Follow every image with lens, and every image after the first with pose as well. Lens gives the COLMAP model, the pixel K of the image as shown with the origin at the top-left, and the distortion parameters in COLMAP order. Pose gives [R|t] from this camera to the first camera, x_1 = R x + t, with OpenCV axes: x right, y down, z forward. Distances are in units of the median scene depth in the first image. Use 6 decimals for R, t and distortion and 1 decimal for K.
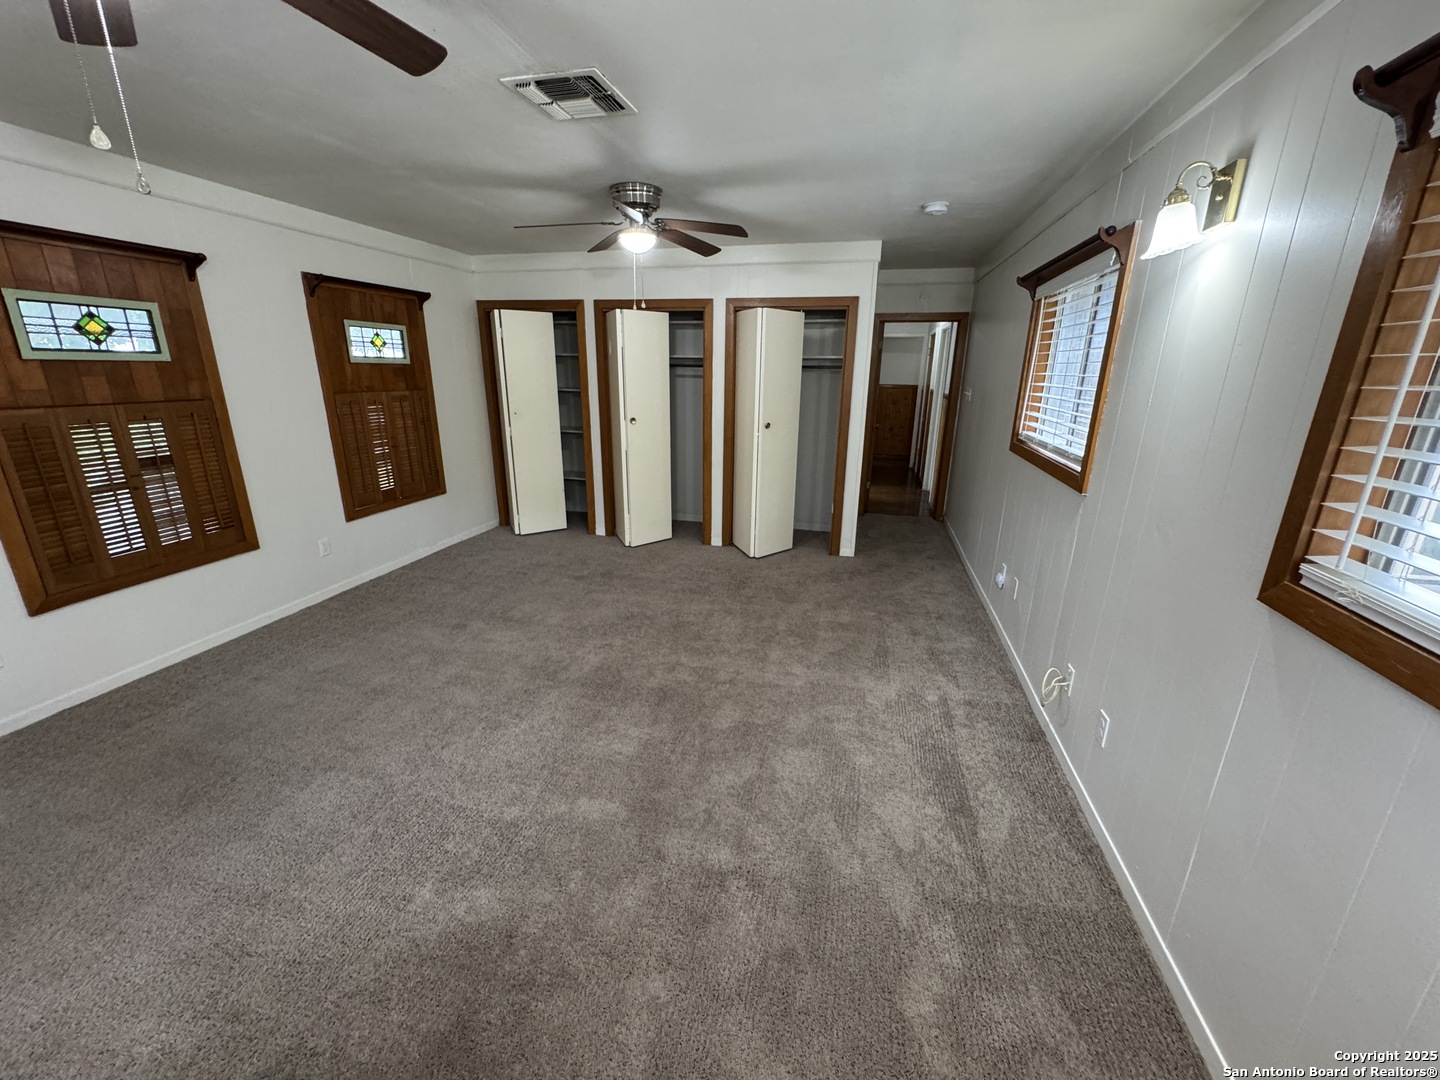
lens RADIAL K [[574.7, 0, 710.5], [0, 574.7, 538.8], [0, 0, 1]] dist [-0.002717, -0.000015]
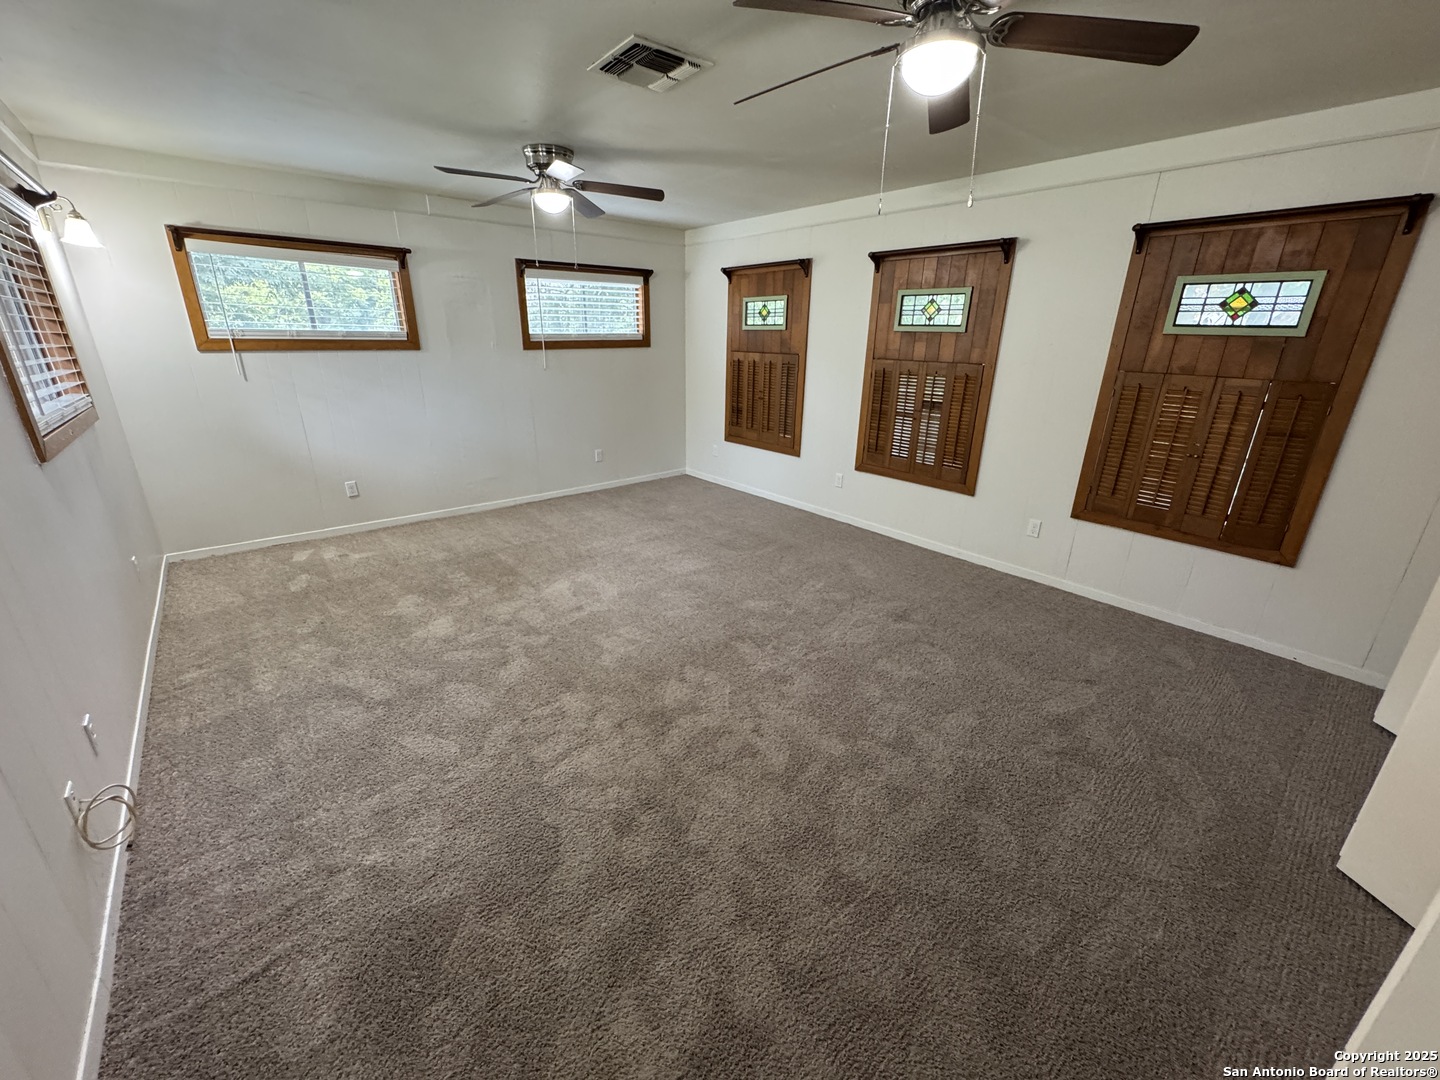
lens RADIAL K [[574.7, 0, 710.5], [0, 574.7, 538.8], [0, 0, 1]] dist [-0.002717, -0.000015]
pose [[-0.581634, 0.259105, -0.771081, 0.467888], [-0.251142, 0.844408, 0.473184, -0.346441], [0.773711, 0.468871, -0.426064, 1.193681]]
